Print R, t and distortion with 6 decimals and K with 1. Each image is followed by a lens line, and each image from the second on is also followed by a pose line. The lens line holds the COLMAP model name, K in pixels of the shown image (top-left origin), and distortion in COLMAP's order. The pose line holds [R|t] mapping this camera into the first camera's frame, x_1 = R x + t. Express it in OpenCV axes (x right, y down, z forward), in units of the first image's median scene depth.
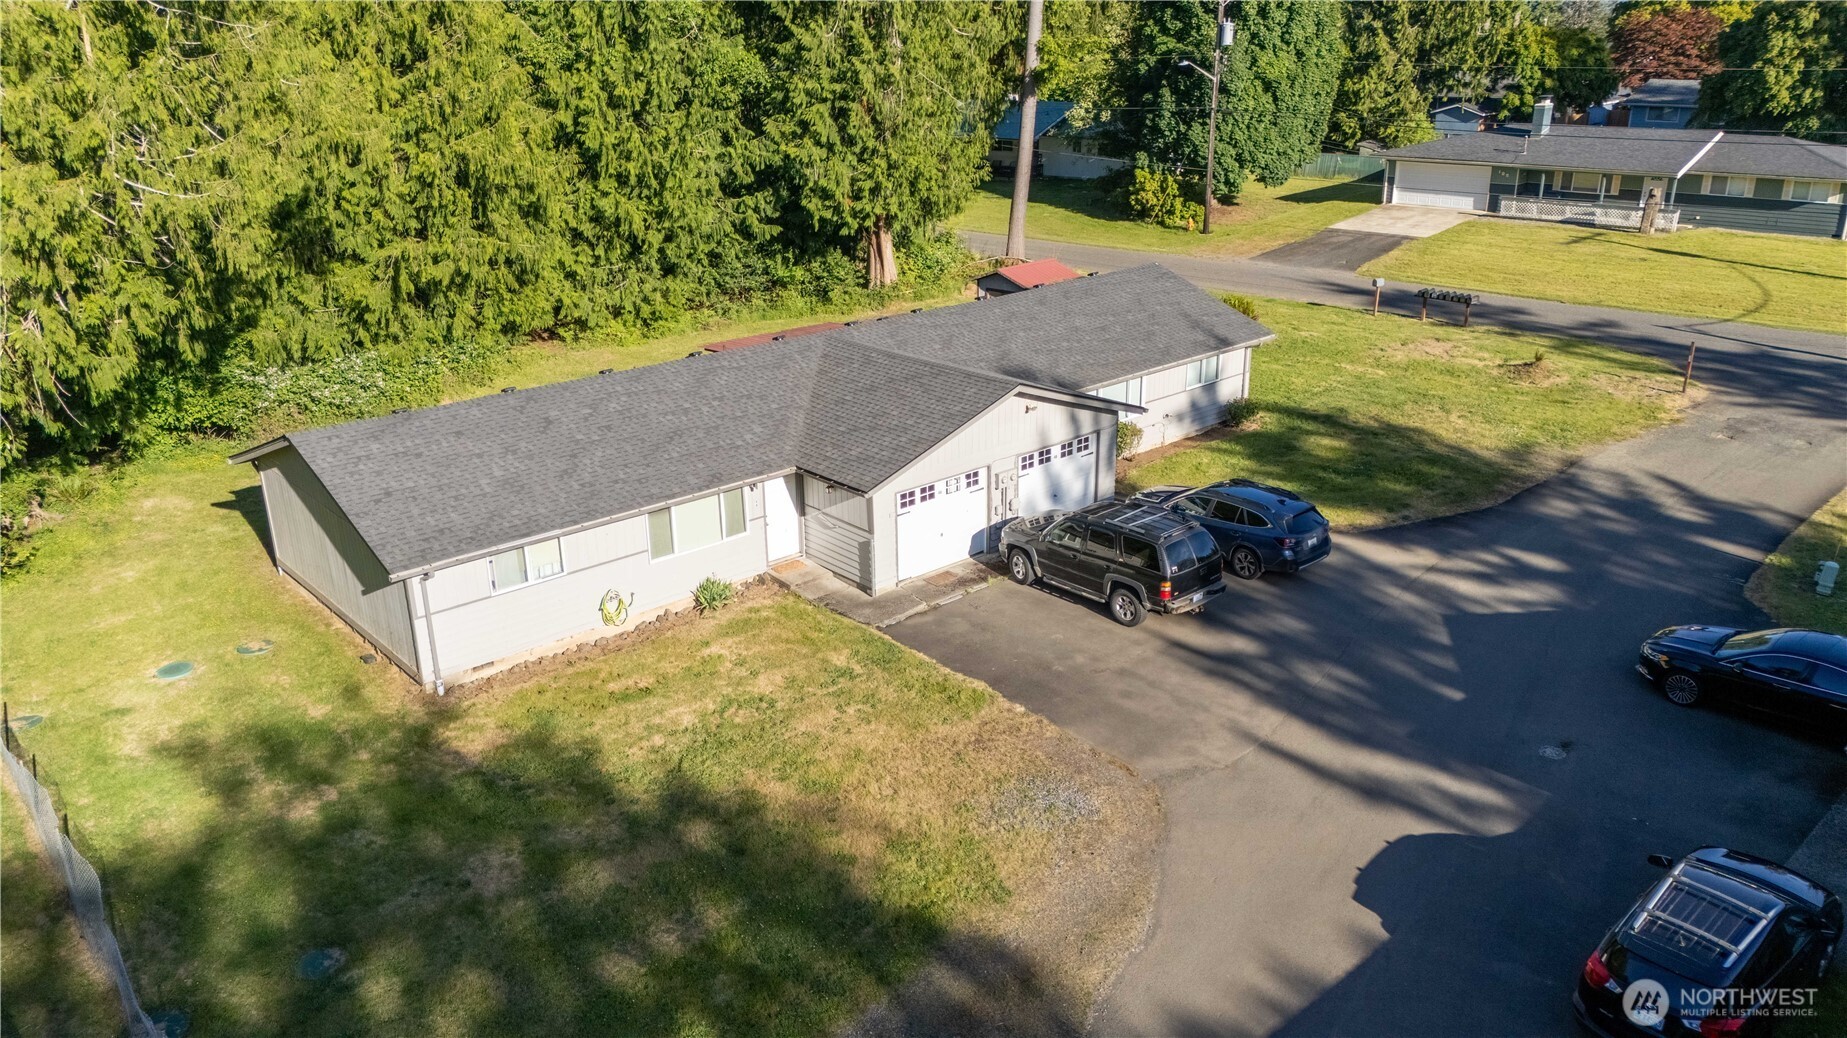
lens RADIAL K [[1343.3, 0, 920.6], [0, 1343.3, 506.1], [0, 0, 1]] dist [0.074618, -0.074138]
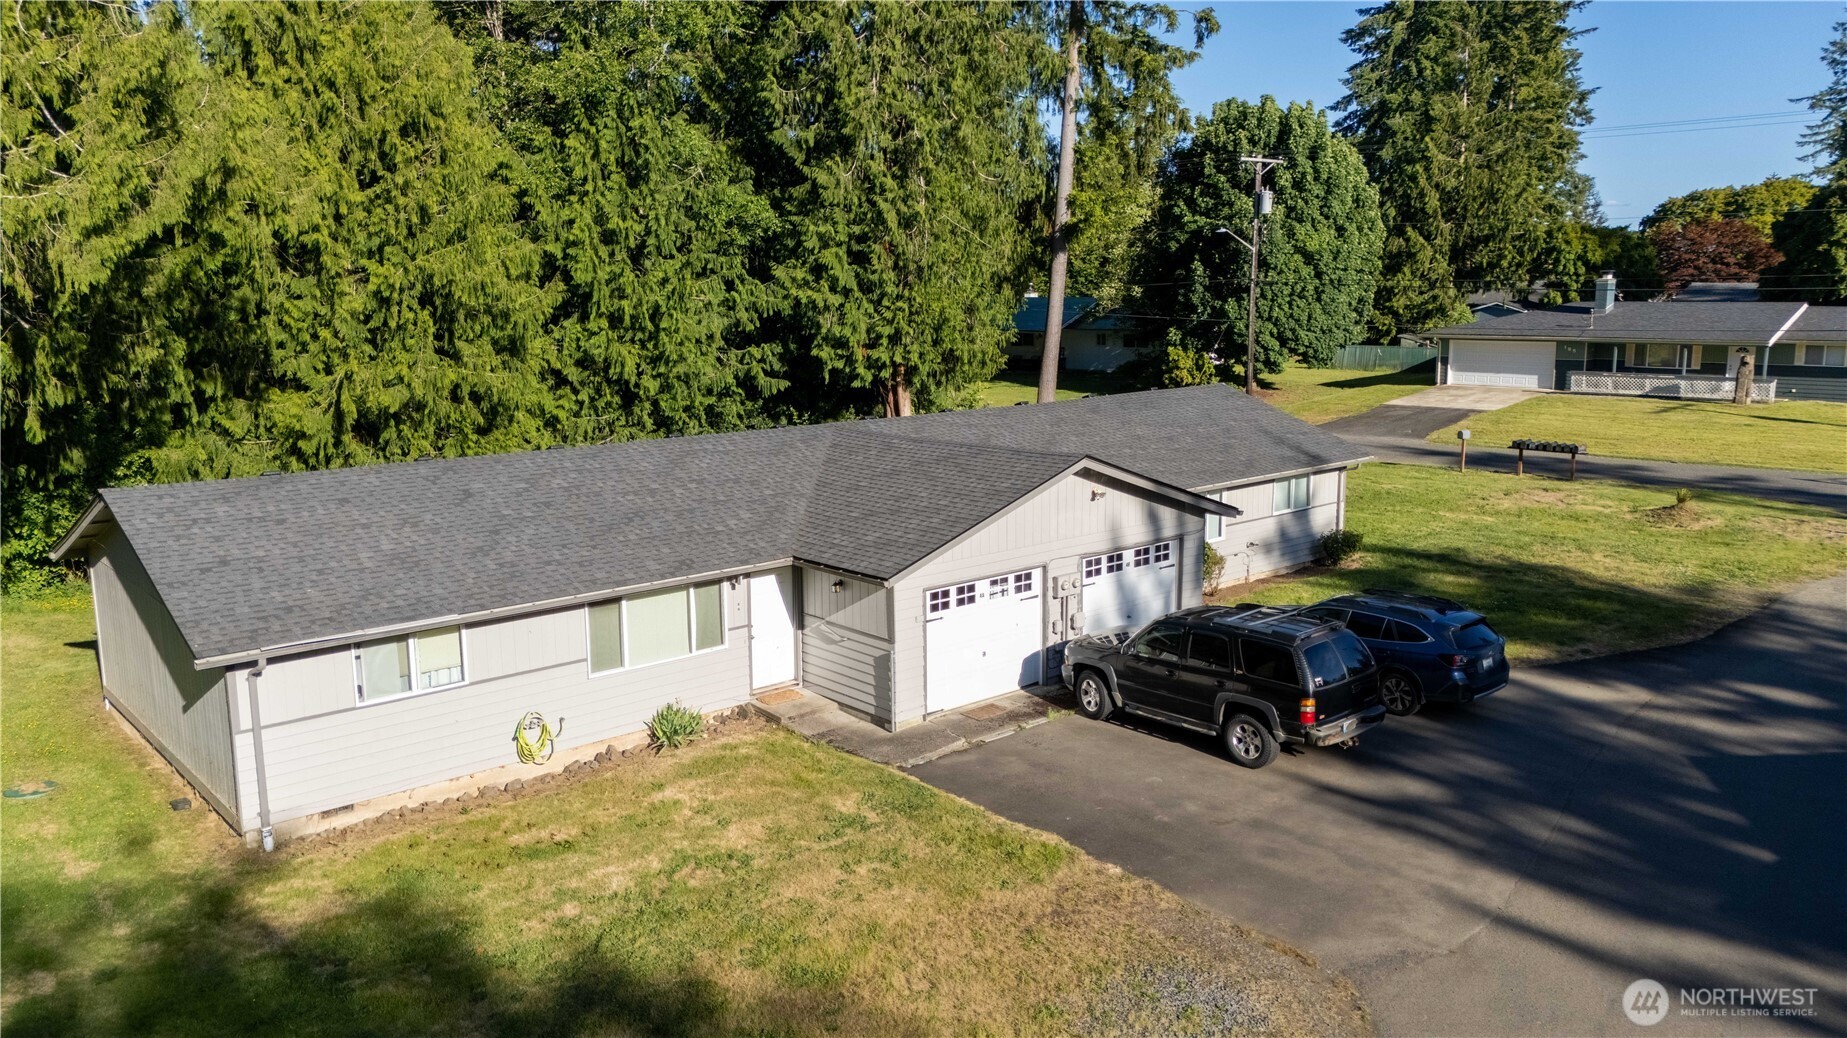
lens RADIAL K [[1343.3, 0, 923.3], [0, 1343.3, 504.4], [0, 0, 1]] dist [0.074618, -0.074138]
pose [[0.999967, 0.006872, -0.004305, -0.014774], [-0.007552, 0.982576, -0.185707, 0.073060], [0.002954, 0.185733, 0.982596, 0.226042]]
